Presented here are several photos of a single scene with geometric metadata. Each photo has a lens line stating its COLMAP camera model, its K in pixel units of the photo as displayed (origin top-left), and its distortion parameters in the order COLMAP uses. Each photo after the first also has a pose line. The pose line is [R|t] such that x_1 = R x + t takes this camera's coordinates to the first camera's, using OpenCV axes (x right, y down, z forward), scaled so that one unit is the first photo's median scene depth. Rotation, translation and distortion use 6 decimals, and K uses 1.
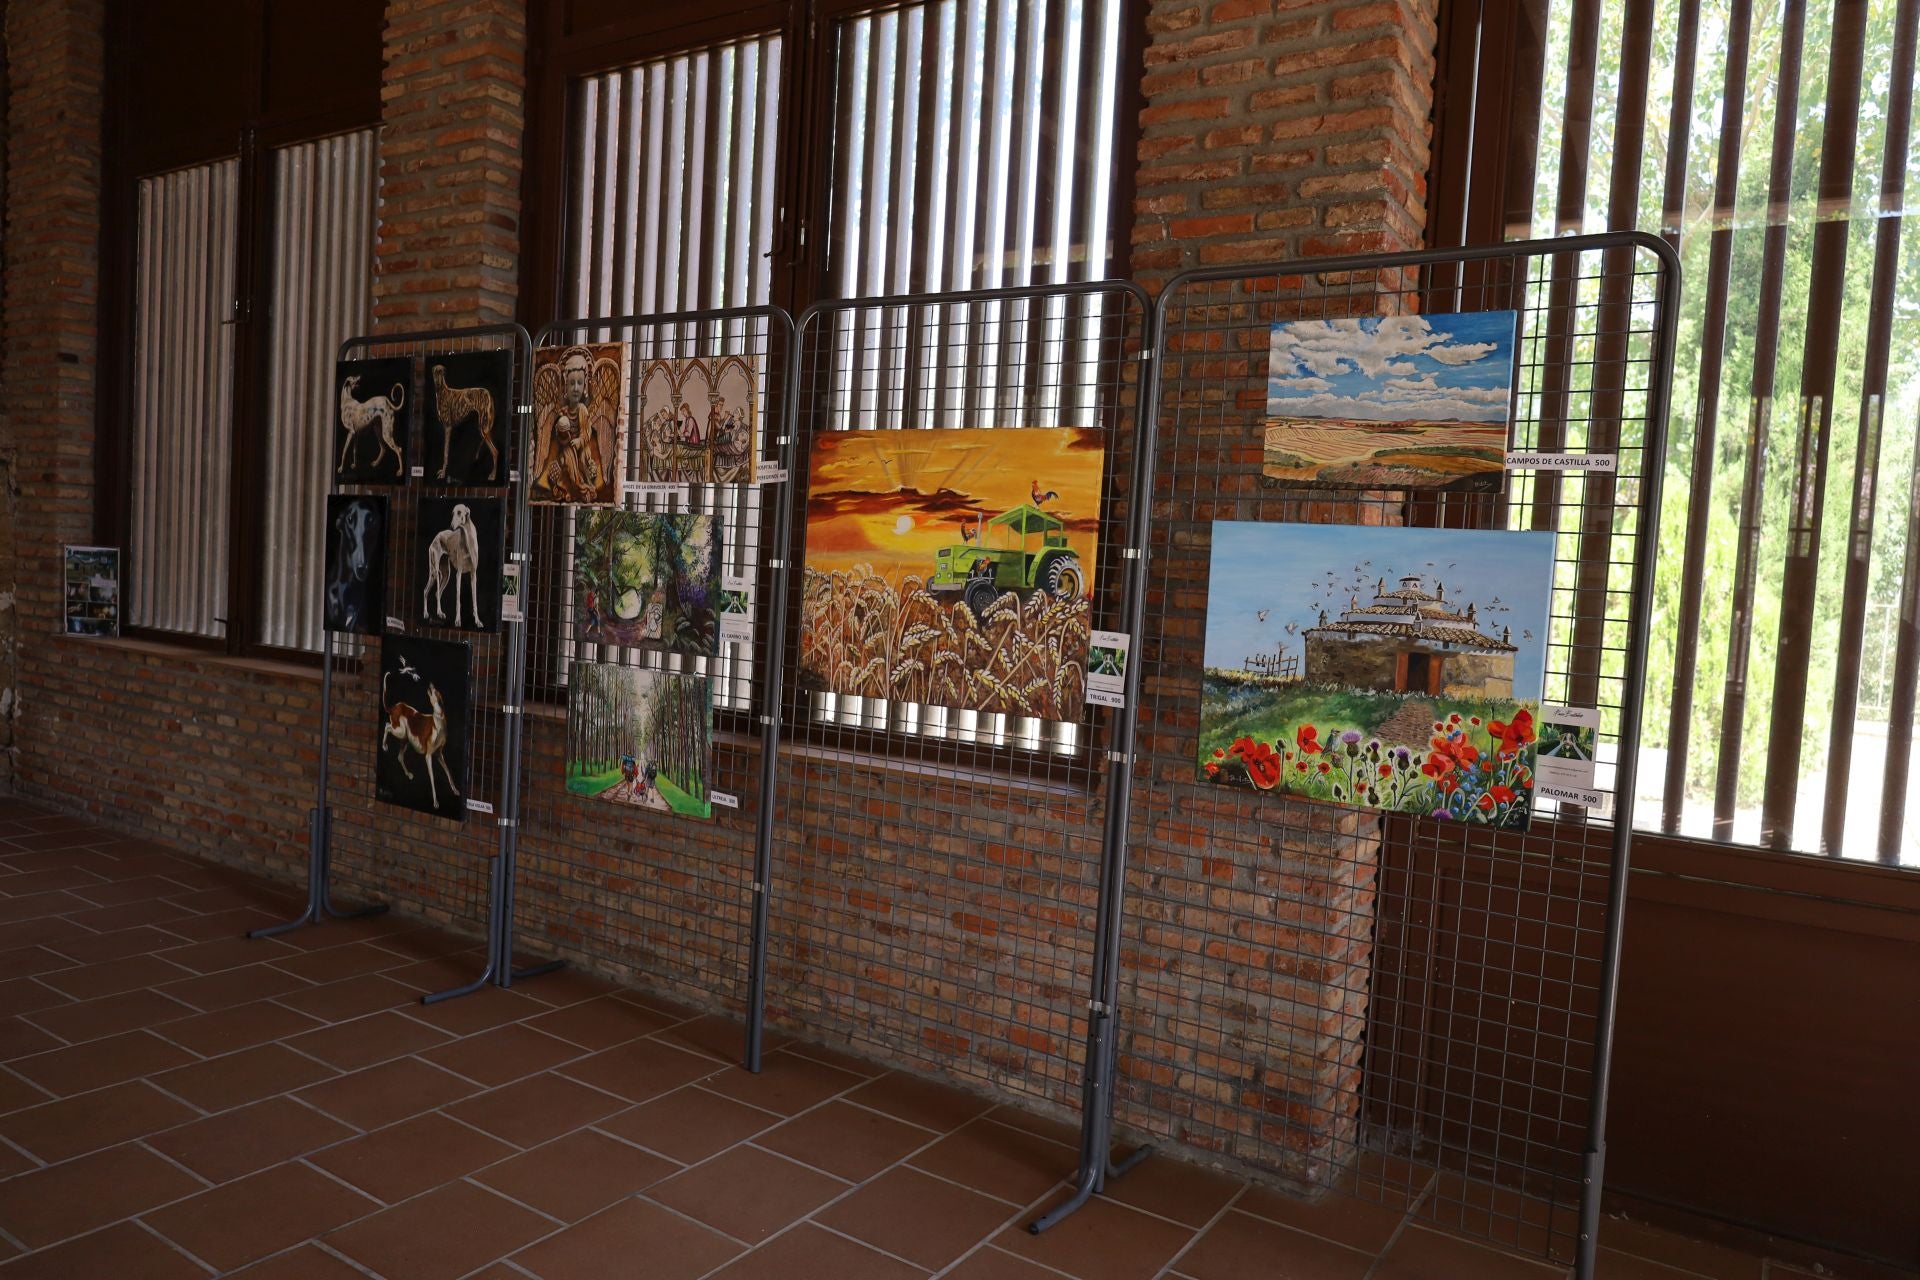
lens RADIAL K [[1306.6, 0, 964.2], [0, 1306.6, 645.0], [0, 0, 1]] dist [-0.009364, 0.003545]
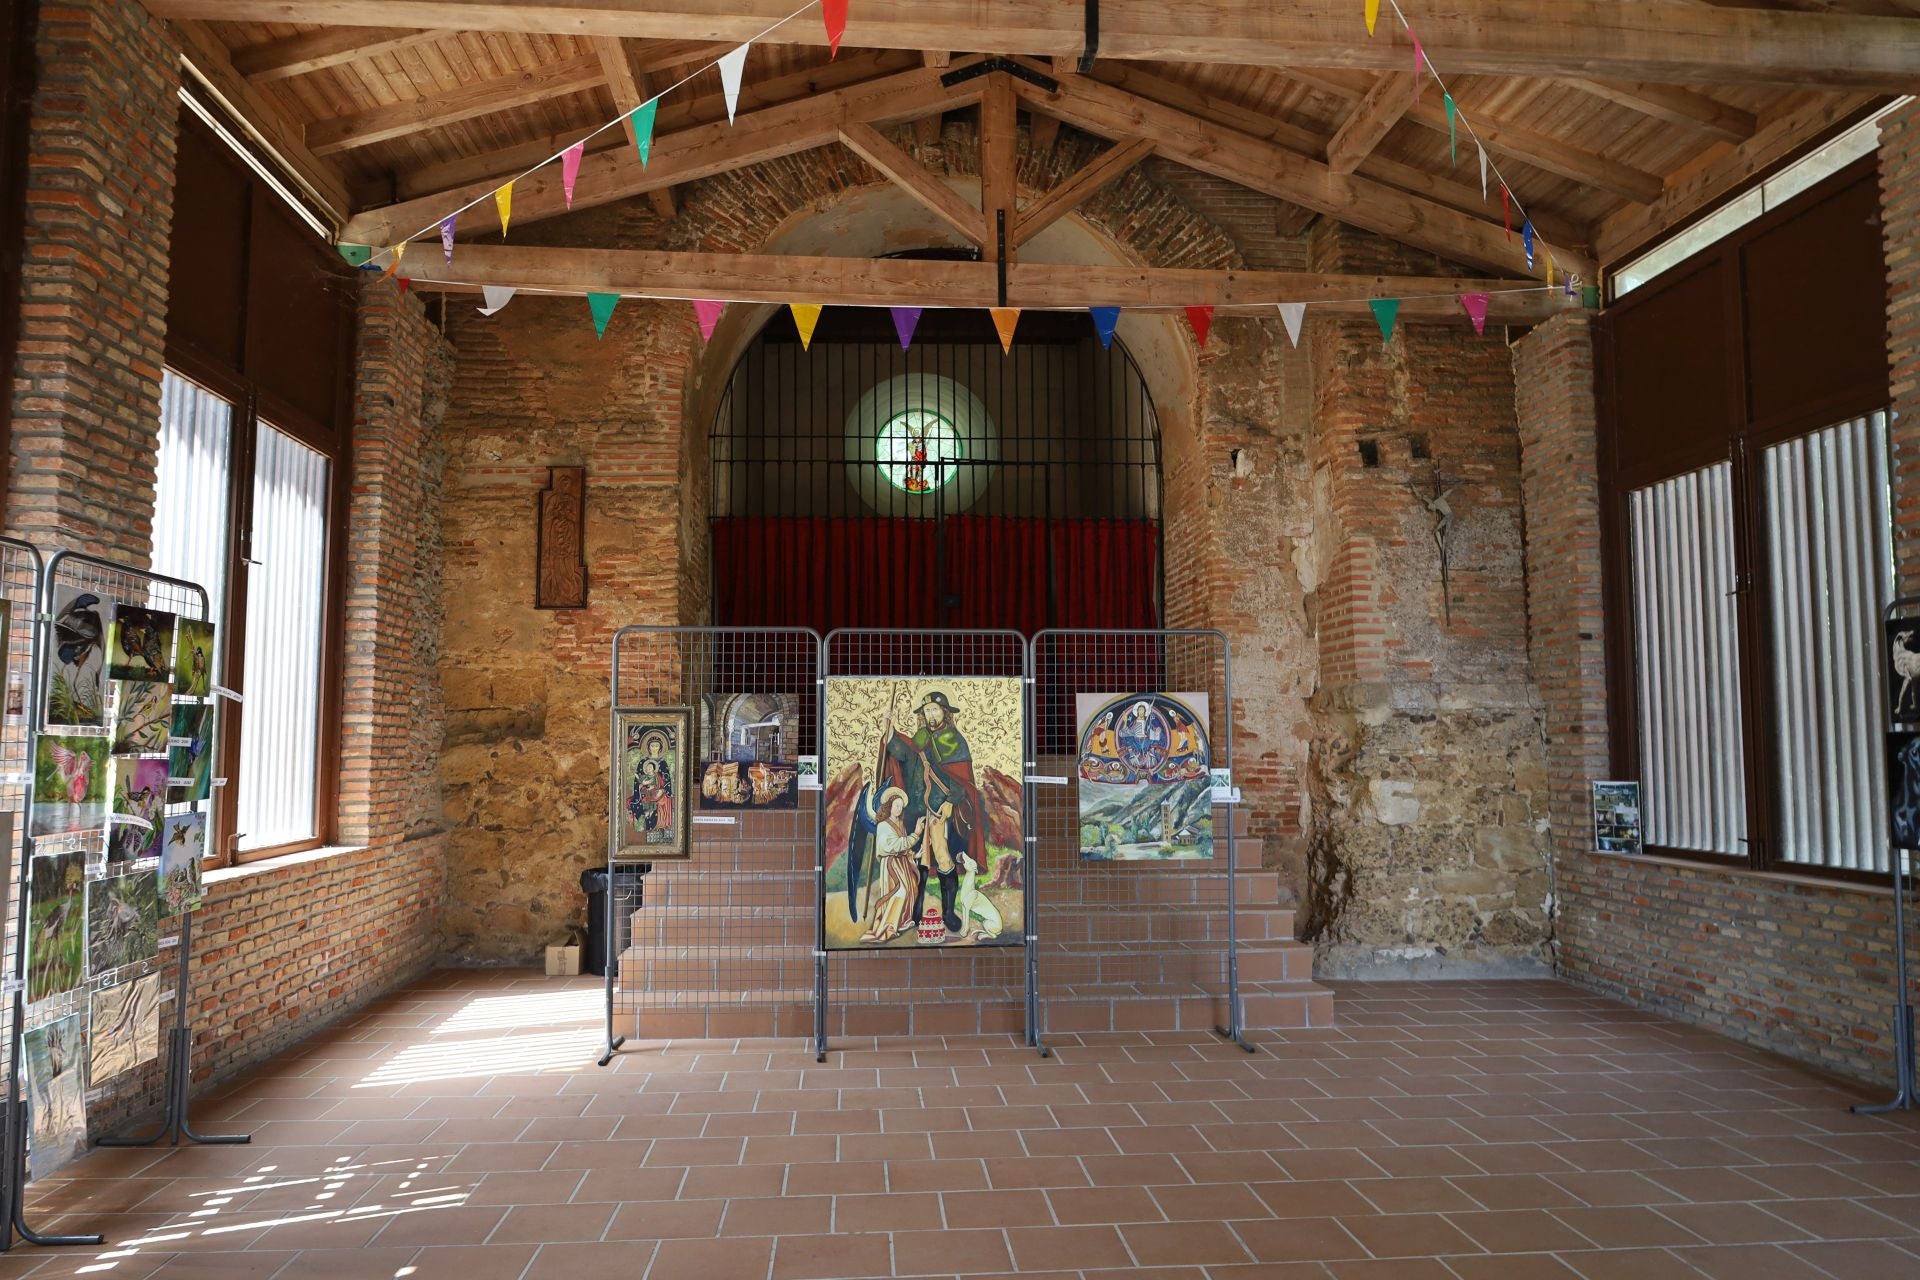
lens RADIAL K [[1306.6, 0, 964.2], [0, 1306.6, 645.0], [0, 0, 1]] dist [-0.009364, 0.003545]
pose [[0.608633, -0.120457, -0.784255, -0.046747], [-0.010018, 0.987164, -0.159396, 0.002061], [0.793389, 0.104870, 0.599613, -0.287114]]
